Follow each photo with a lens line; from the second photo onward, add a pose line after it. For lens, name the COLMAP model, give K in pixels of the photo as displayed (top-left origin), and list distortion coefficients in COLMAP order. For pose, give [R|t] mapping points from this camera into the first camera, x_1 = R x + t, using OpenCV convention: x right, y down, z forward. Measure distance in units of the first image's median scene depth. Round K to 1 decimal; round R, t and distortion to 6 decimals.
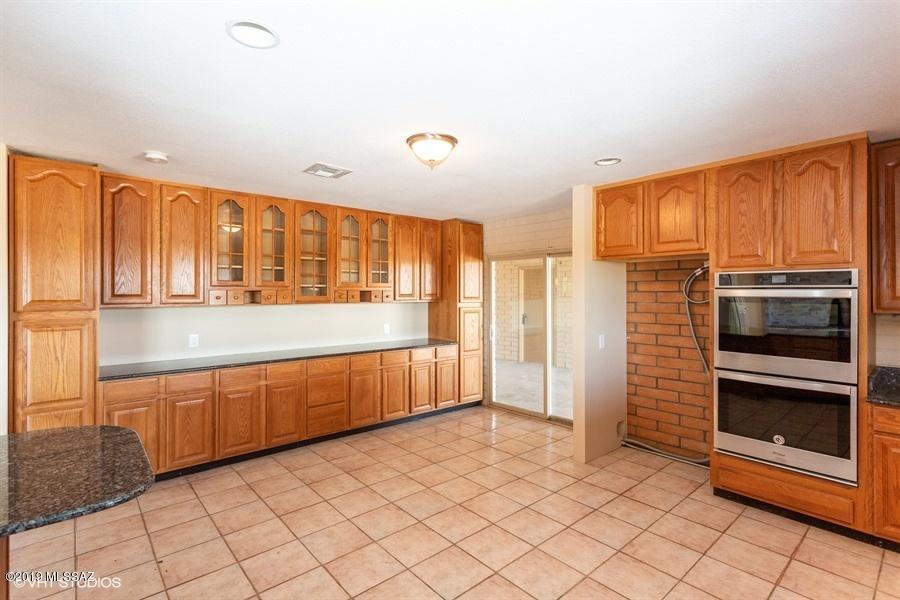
lens RADIAL K [[431.6, 0, 452.3], [0, 431.6, 292.6], [0, 0, 1]] dist [0.003881, 0.000588]
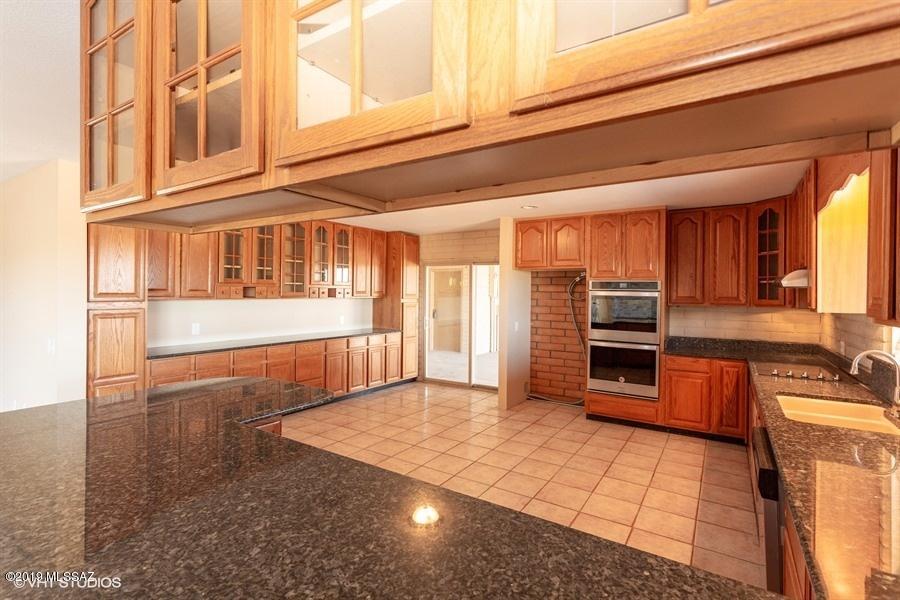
lens RADIAL K [[431.6, 0, 452.3], [0, 431.6, 292.6], [0, 0, 1]] dist [0.003881, 0.000588]
pose [[0.961186, 0.011840, 0.275646, -0.252964], [-0.013169, 0.999909, 0.002970, 0.000368], [-0.275586, -0.006485, 0.961255, -0.315720]]
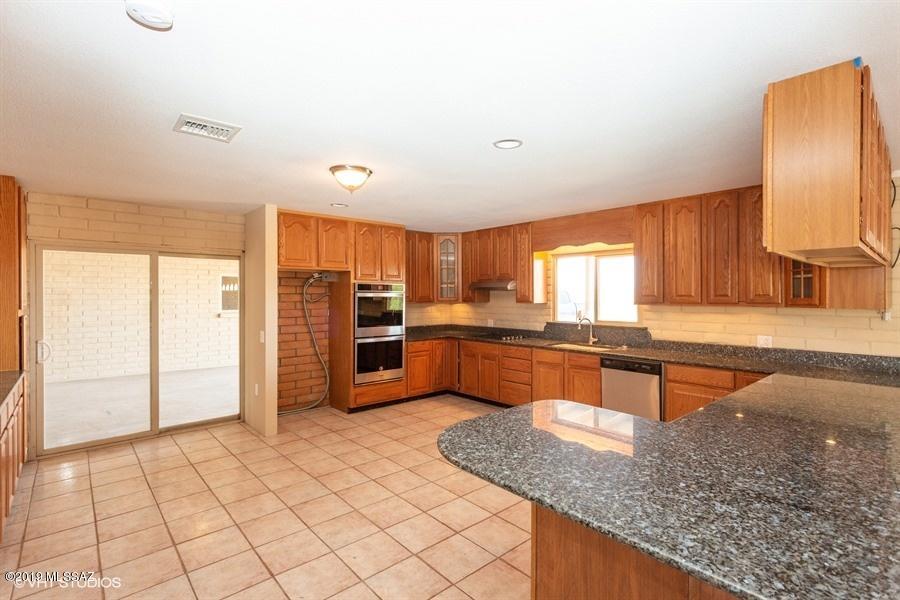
lens RADIAL K [[431.6, 0, 452.3], [0, 431.6, 292.6], [0, 0, 1]] dist [0.003881, 0.000588]
pose [[-0.014980, 0.006353, 0.999868, -0.860216], [-0.001101, 0.999979, -0.006370, 0.002288], [-0.999887, -0.001196, -0.014973, 0.489313]]
